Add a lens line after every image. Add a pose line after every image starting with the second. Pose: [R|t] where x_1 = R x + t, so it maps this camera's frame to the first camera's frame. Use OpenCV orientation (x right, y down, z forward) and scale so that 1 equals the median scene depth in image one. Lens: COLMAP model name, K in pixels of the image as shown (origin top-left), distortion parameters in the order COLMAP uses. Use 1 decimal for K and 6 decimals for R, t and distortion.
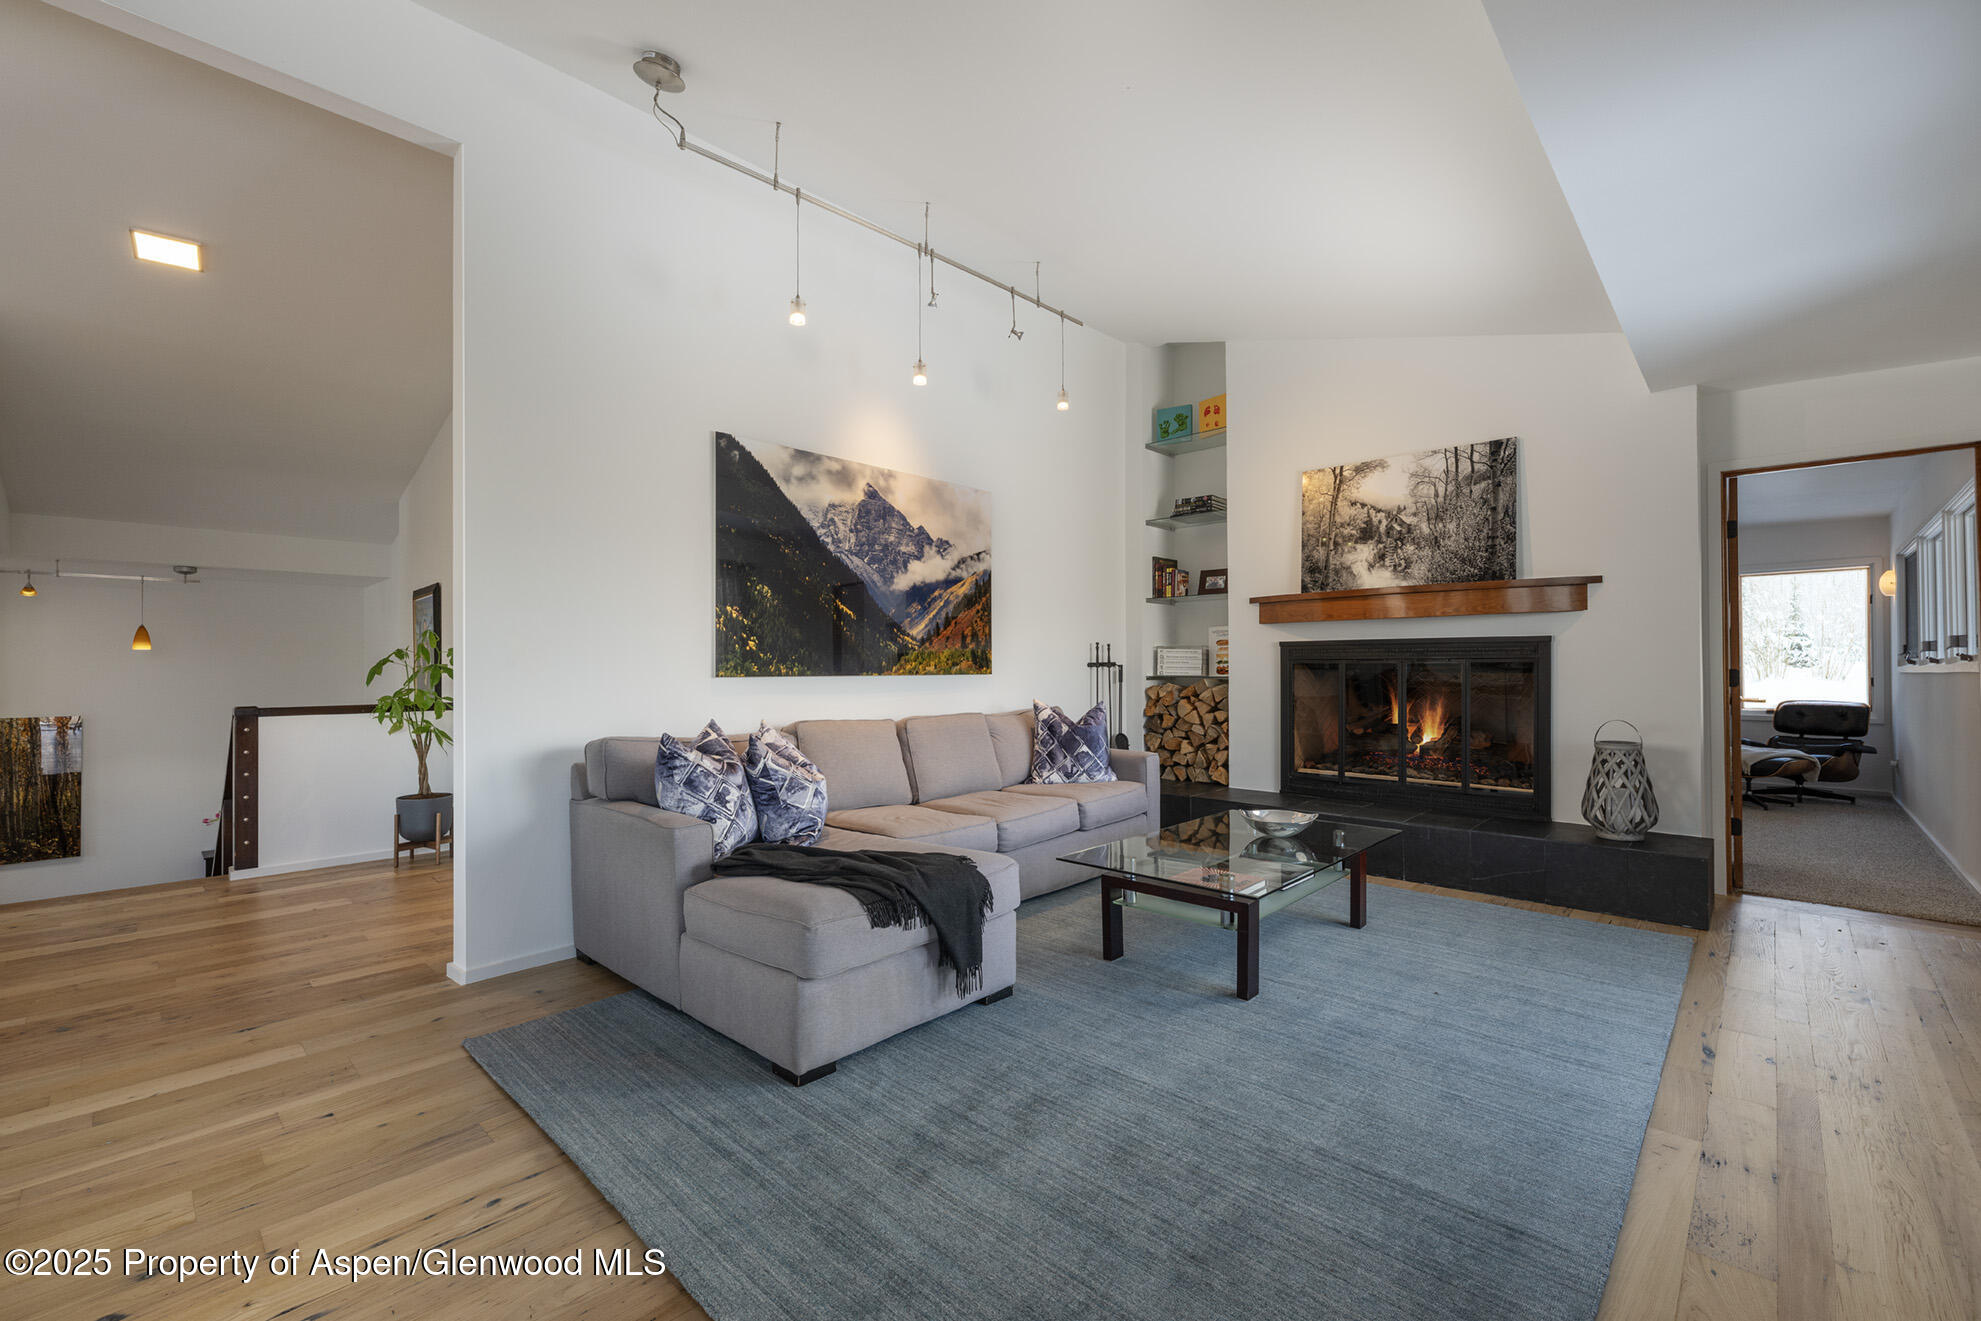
lens RADIAL K [[843.5, 0, 1000.5], [0, 843.5, 660.1], [0, 0, 1]] dist [0.001006, 0.000391]
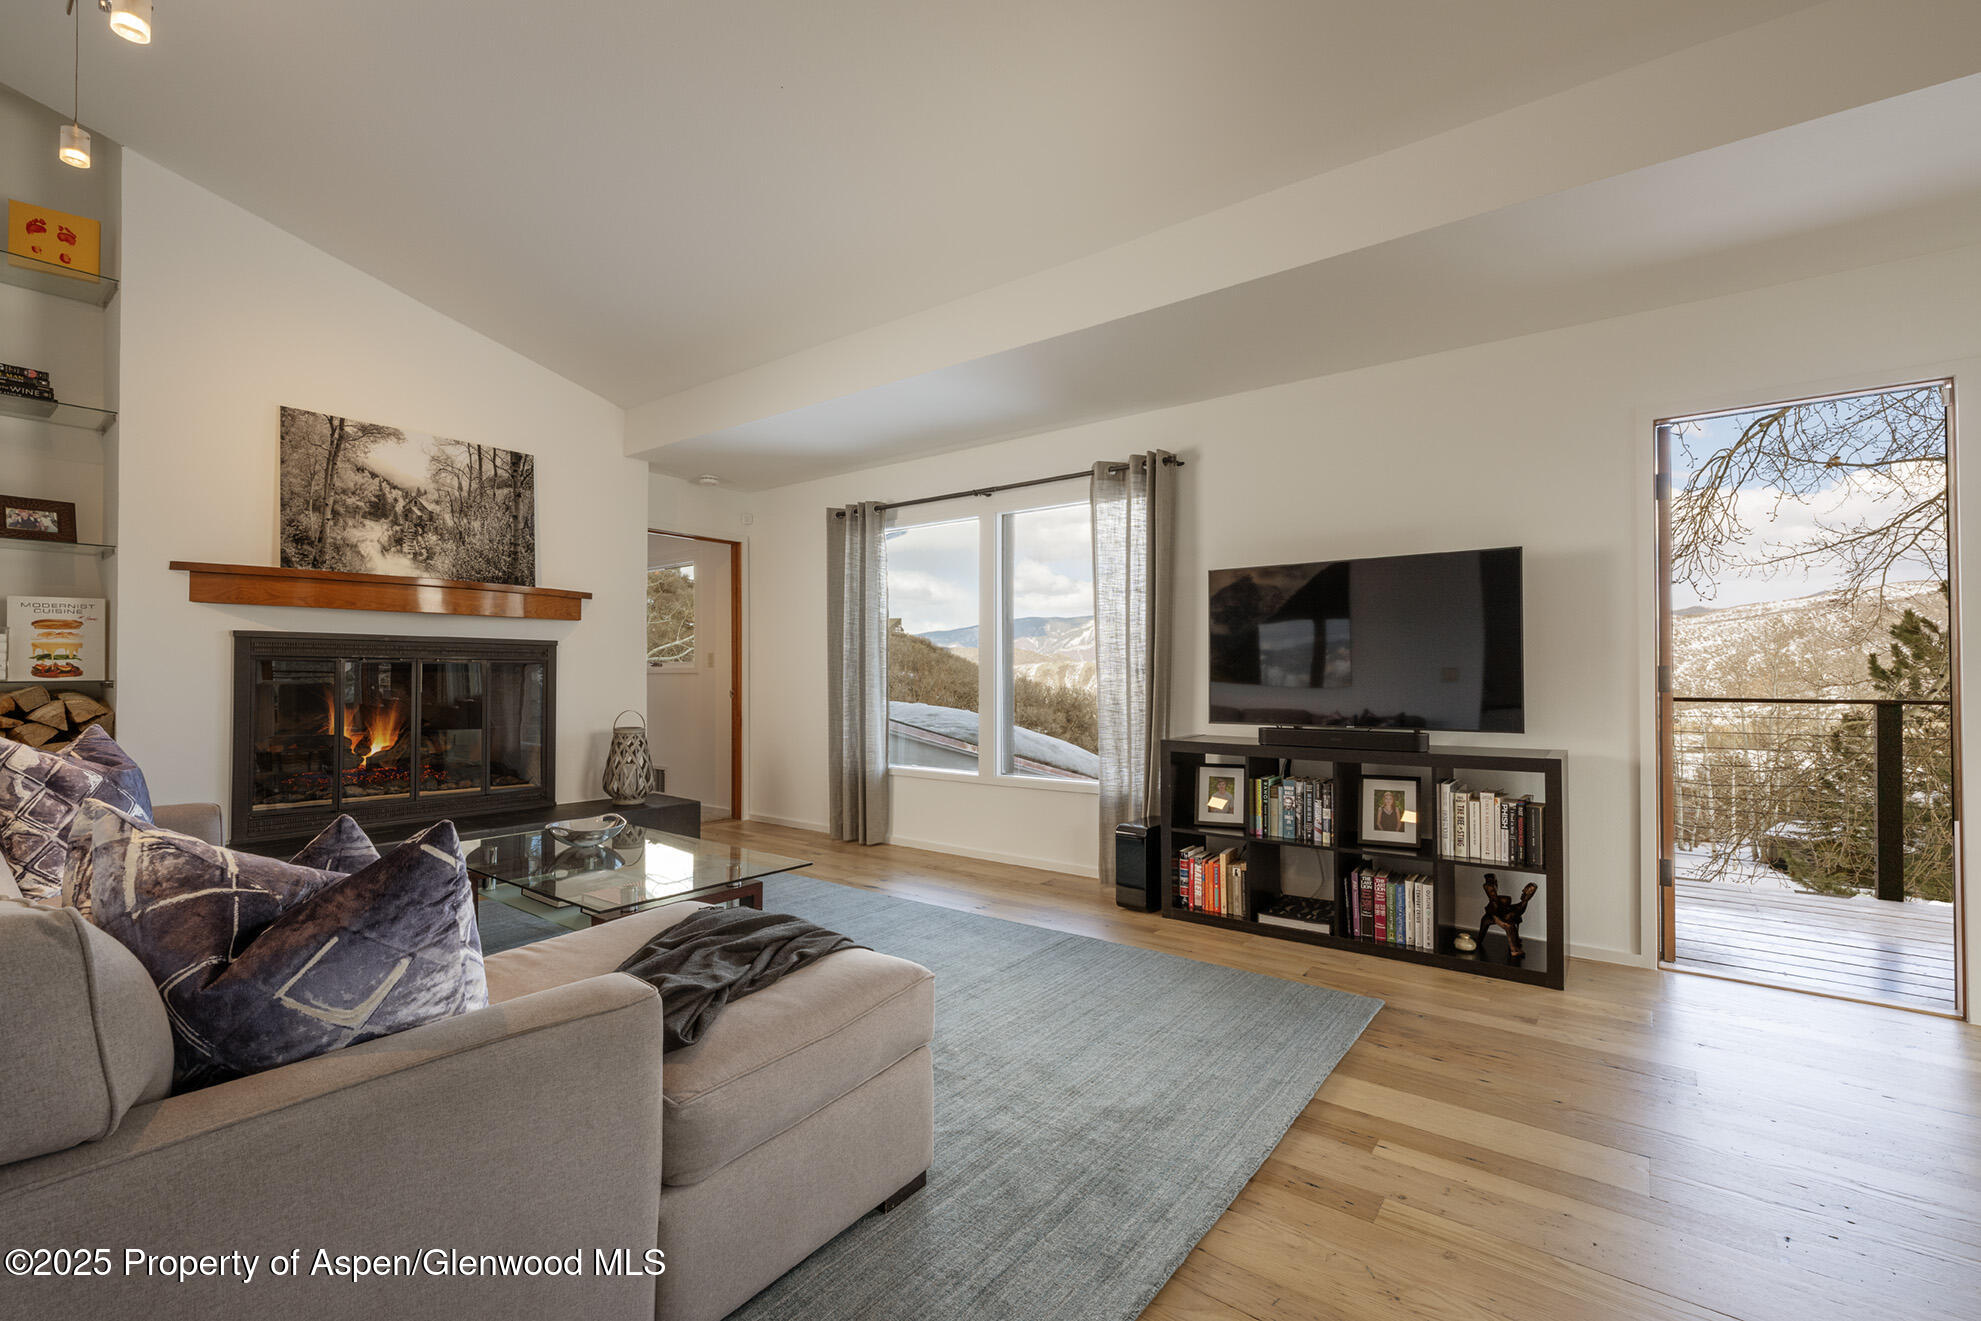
lens RADIAL K [[843.5, 0, 1009.5], [0, 843.5, 659.9], [0, 0, 1]] dist [0.001006, 0.000391]
pose [[-0.107851, 0.019239, 0.993981, -0.487300], [-0.007967, 0.999764, -0.020216, 0.013544], [-0.994135, -0.010099, -0.107673, 0.469627]]
